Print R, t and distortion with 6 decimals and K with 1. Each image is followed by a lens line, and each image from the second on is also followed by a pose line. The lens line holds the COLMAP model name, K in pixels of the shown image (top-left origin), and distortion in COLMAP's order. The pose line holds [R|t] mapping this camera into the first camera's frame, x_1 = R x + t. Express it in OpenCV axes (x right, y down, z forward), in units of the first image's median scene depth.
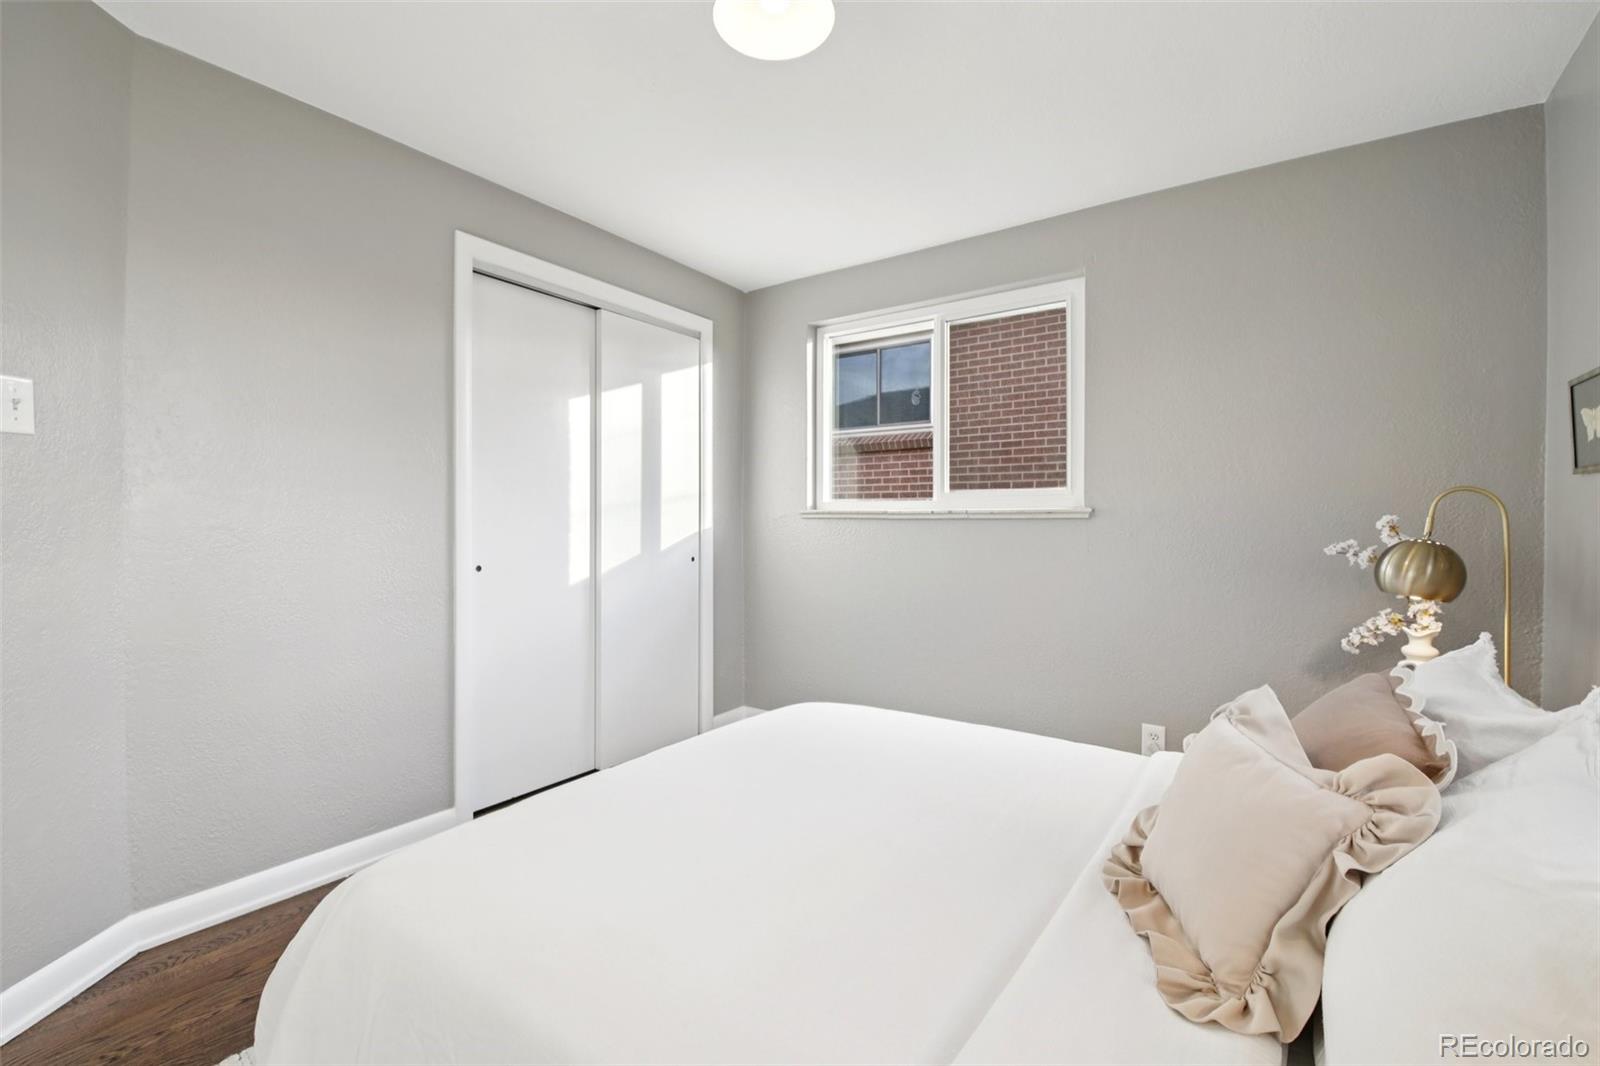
lens RADIAL K [[693.4, 0, 798.4], [0, 693.4, 520.8], [0, 0, 1]] dist [-0.016459, -0.002714]
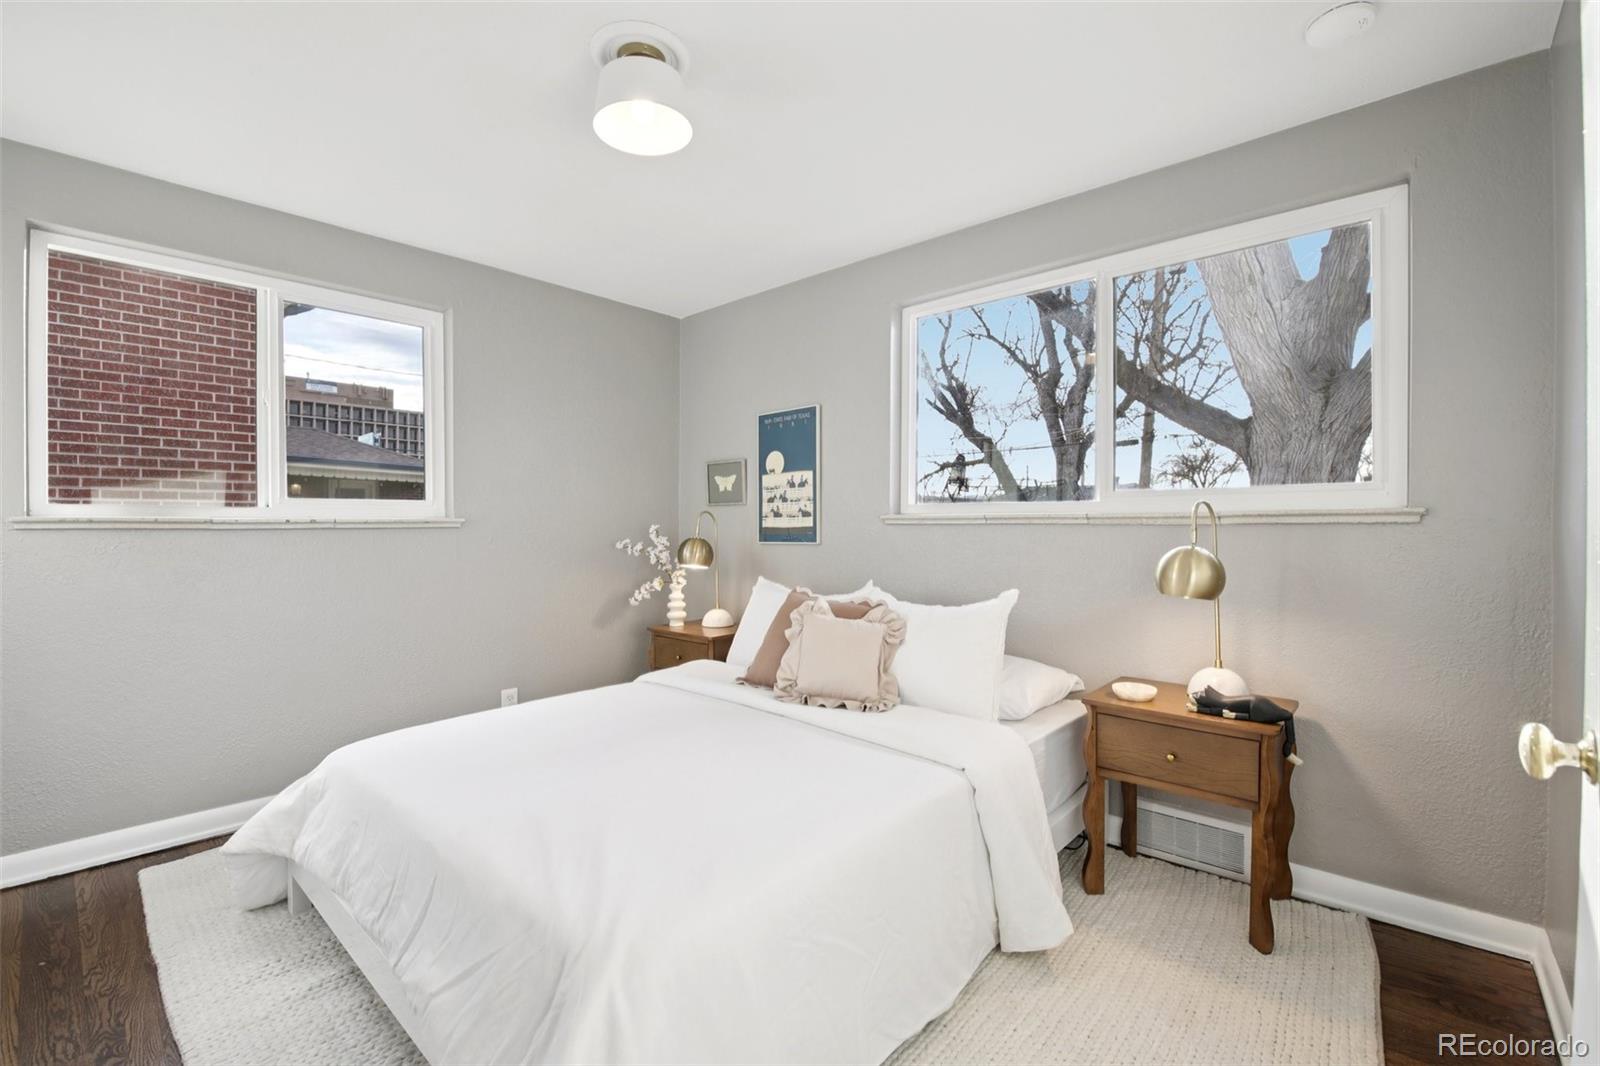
lens RADIAL K [[693.4, 0, 799.4], [0, 693.4, 533.2], [0, 0, 1]] dist [-0.016459, -0.002714]
pose [[0.121732, -0.015398, 0.992444, -0.684463], [0.005756, 0.999874, 0.014808, -0.007657], [-0.992546, 0.003910, 0.121805, 0.309401]]
